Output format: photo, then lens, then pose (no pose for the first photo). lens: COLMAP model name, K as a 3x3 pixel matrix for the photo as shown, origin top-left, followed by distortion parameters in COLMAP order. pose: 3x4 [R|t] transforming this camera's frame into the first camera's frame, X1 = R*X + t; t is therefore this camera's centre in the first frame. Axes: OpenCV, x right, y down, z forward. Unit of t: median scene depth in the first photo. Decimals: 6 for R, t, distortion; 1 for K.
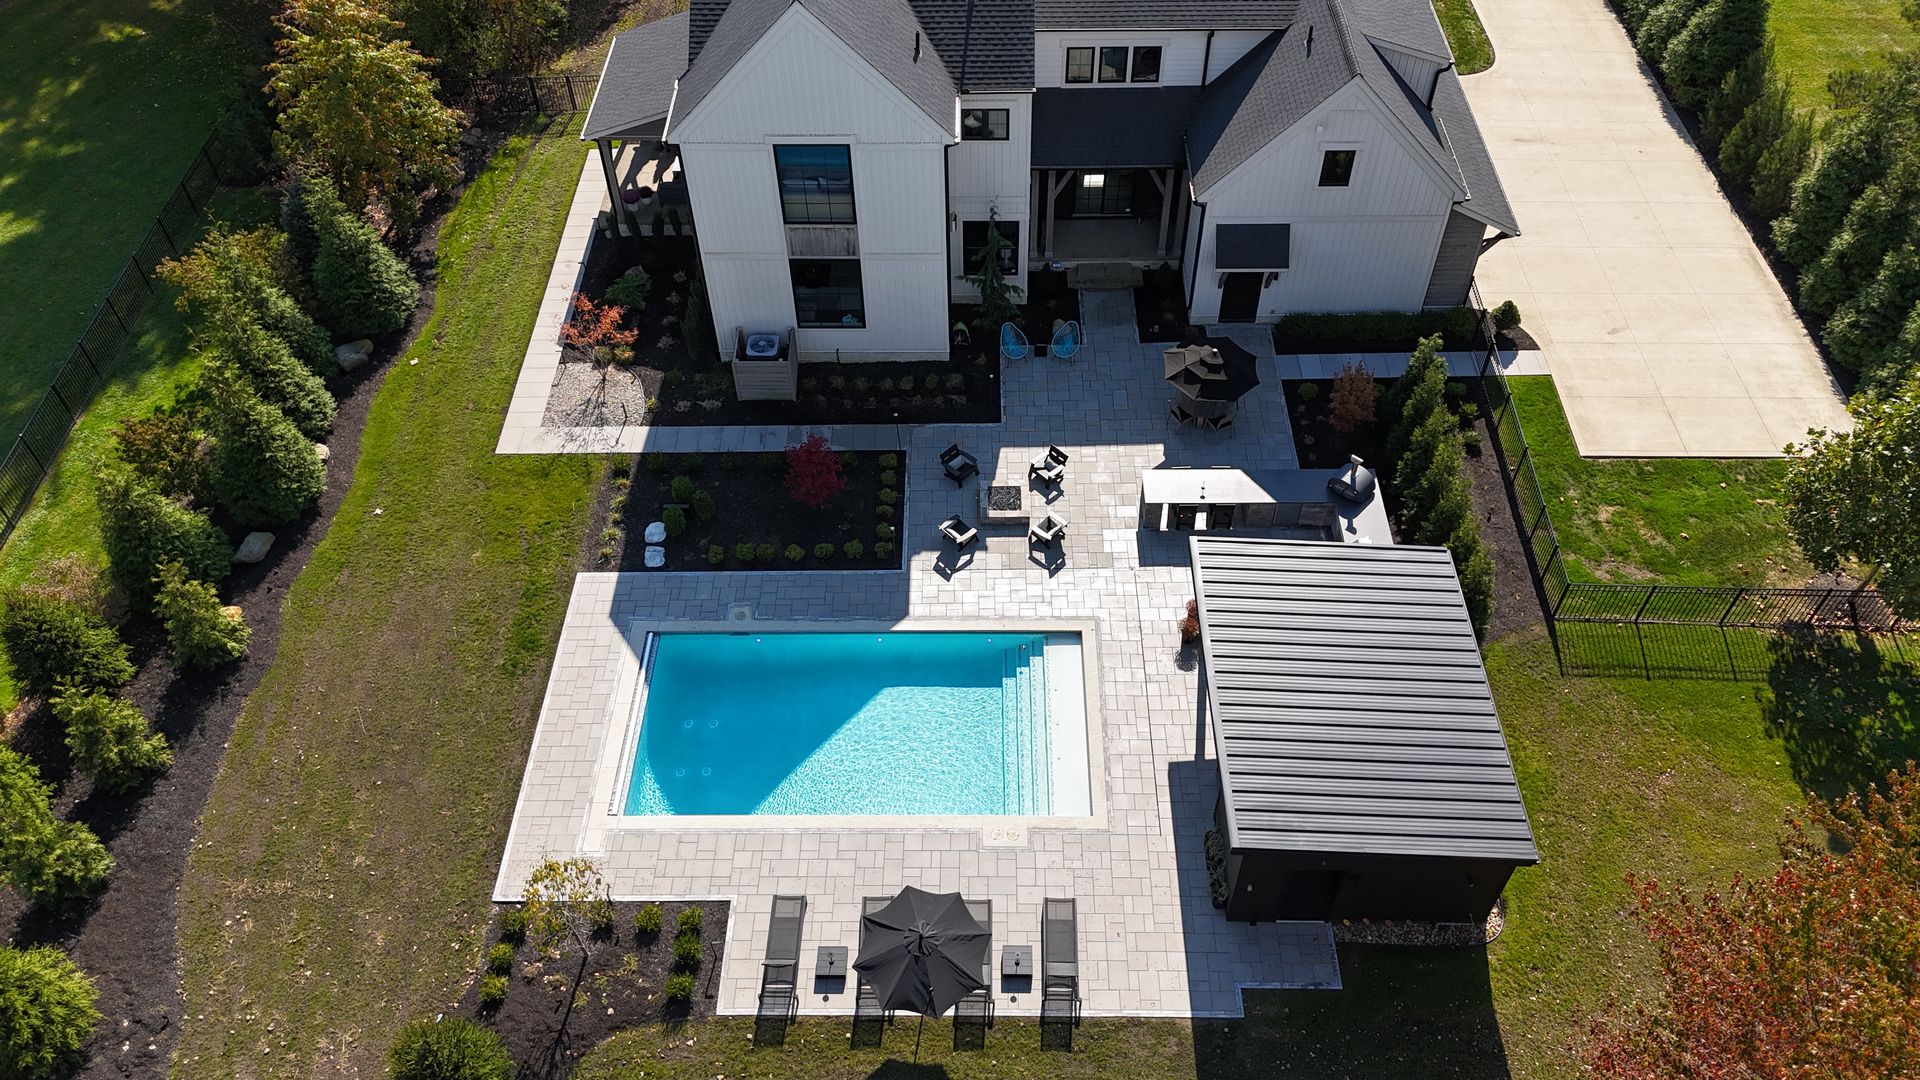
lens RADIAL K [[1426.8, 0, 909.2], [0, 1426.8, 557.9], [0, 0, 1]] dist [0.030591, -0.002764]
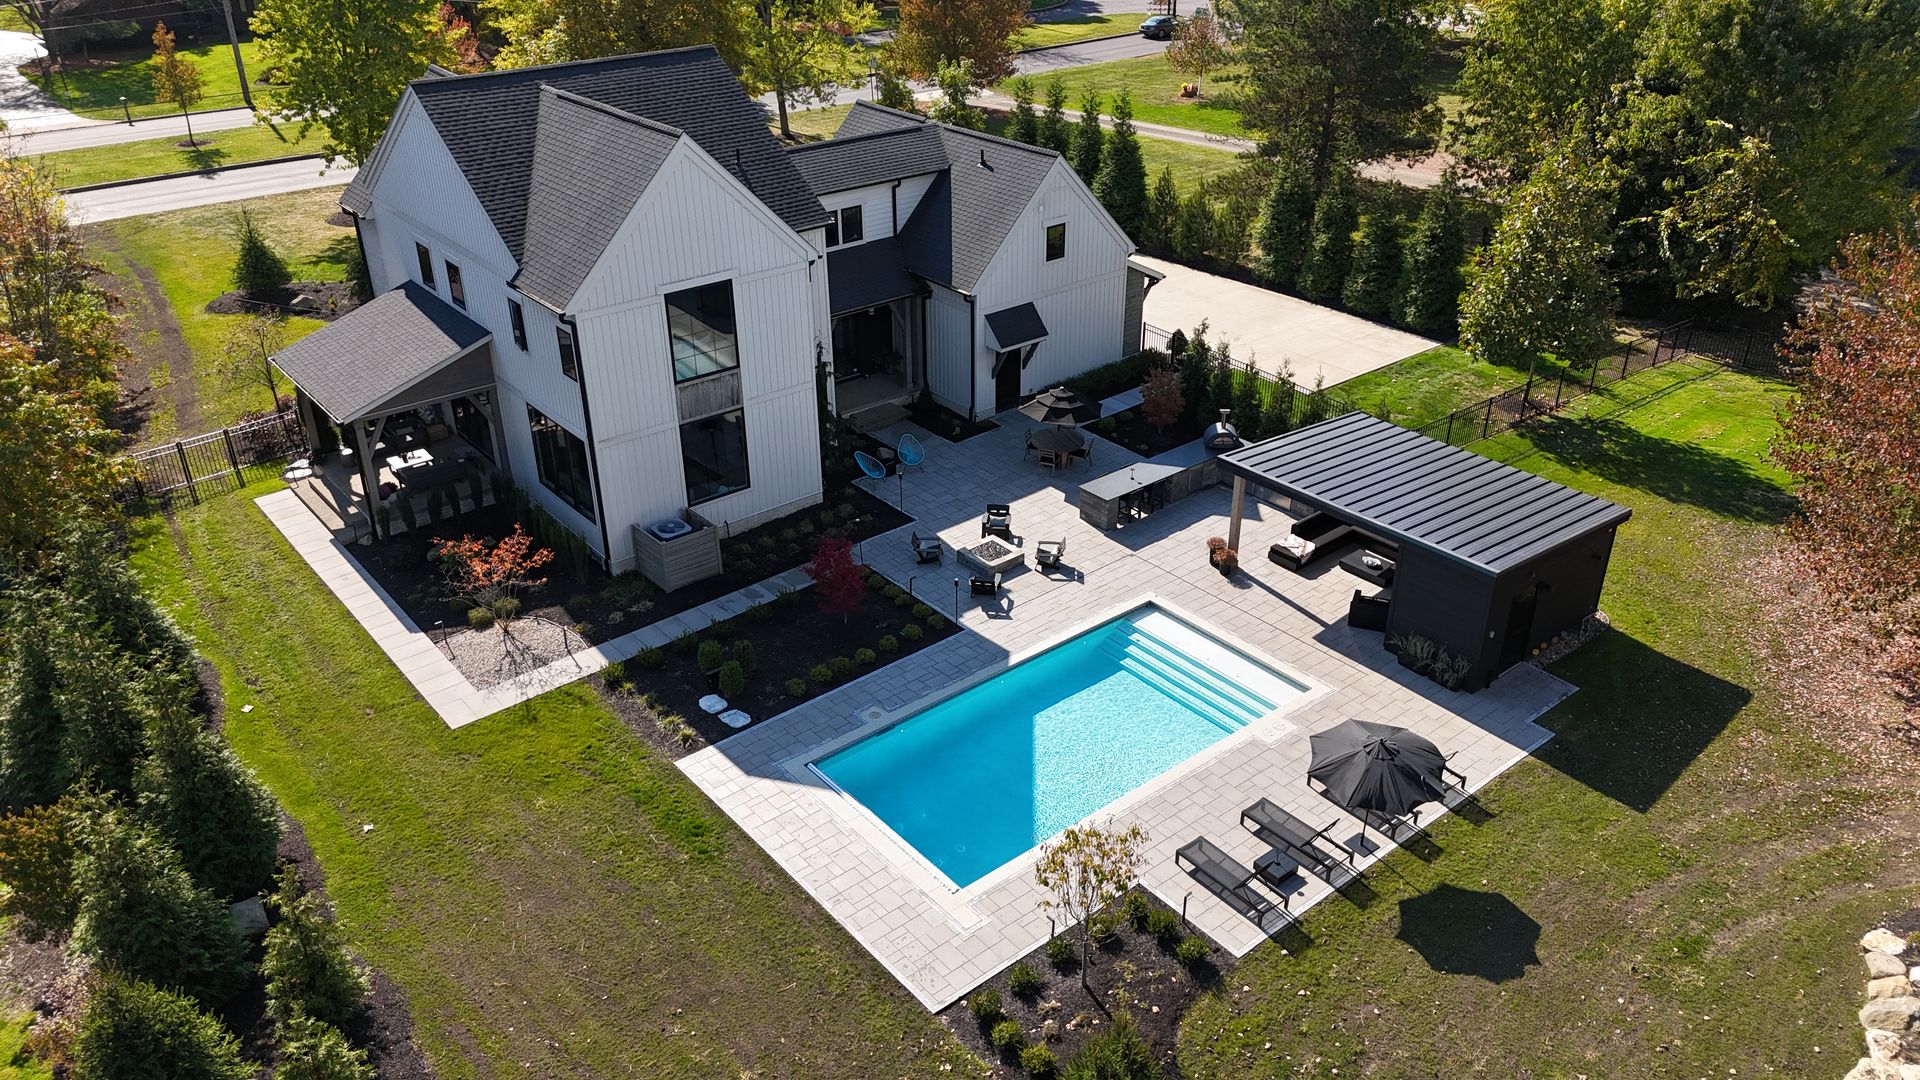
lens RADIAL K [[1412.8, 0, 985.1], [0, 1412.8, 535.0], [0, 0, 1]] dist [0.060957, -0.073743]
pose [[0.762582, -0.301123, 0.572533, -0.511140], [0.478079, 0.858567, -0.185213, 0.133581], [-0.435786, 0.414956, 0.798688, 0.181210]]
